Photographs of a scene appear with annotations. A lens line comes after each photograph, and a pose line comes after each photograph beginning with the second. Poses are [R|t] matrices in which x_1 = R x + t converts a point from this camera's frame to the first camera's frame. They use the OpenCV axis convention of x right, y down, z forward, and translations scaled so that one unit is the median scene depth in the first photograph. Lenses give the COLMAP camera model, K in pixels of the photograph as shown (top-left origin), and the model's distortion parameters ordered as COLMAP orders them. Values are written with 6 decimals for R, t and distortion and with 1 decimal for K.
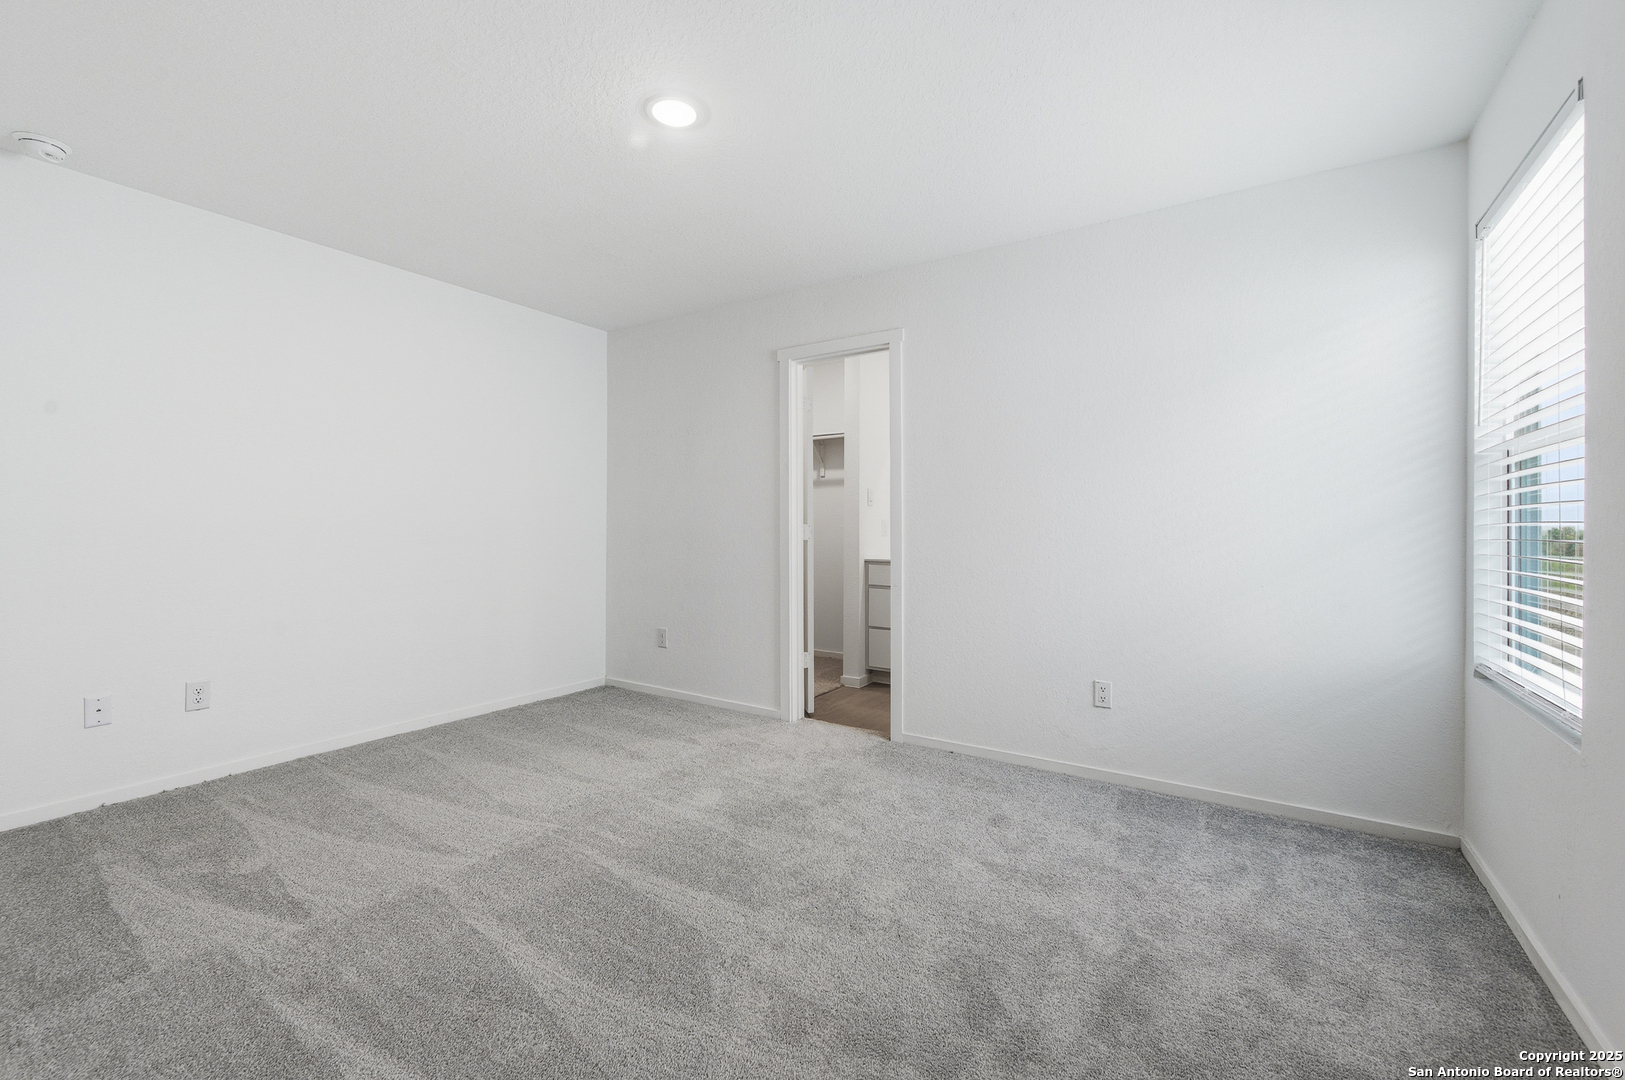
lens RADIAL K [[669.5, 0, 814.4], [0, 669.5, 531.5], [0, 0, 1]] dist [0.000295, -0.000064]
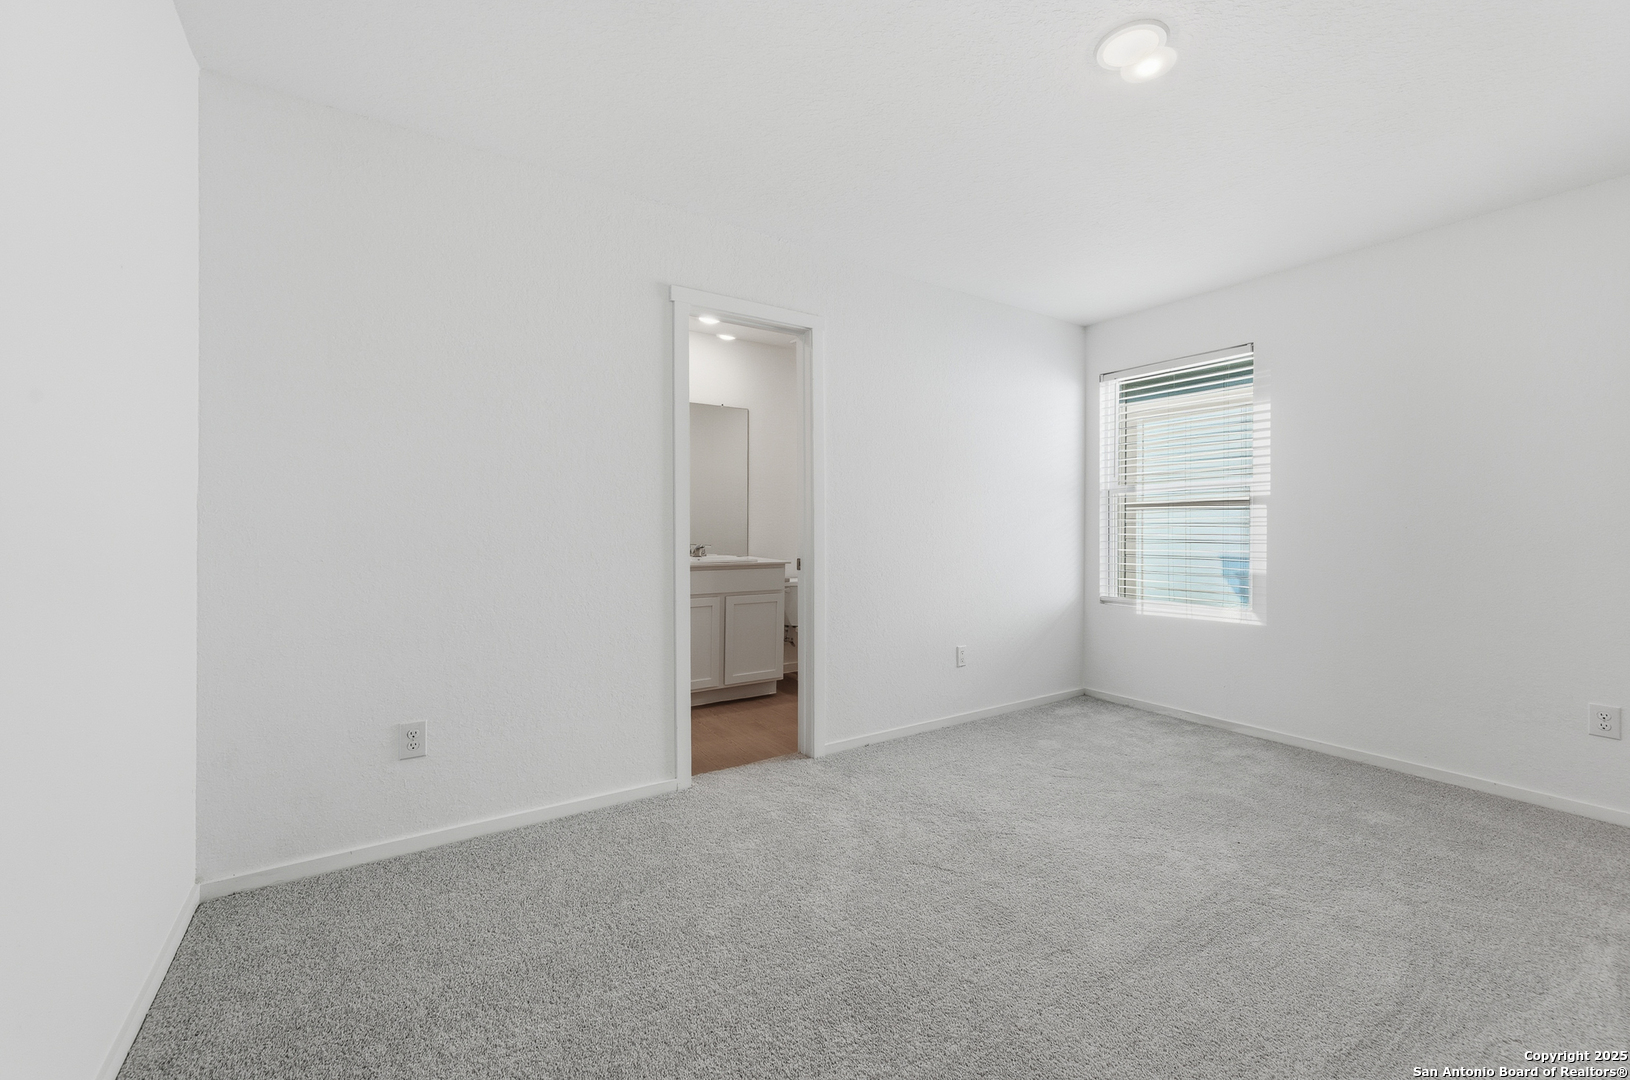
lens RADIAL K [[671.6, 0, 816.9], [0, 671.6, 531.5], [0, 0, 1]] dist [0.000295, -0.000064]
pose [[0.393642, -0.006079, 0.919244, -0.691214], [0.005694, 0.999975, 0.004175, -0.004673], [-0.919246, 0.003590, 0.393666, 0.590222]]
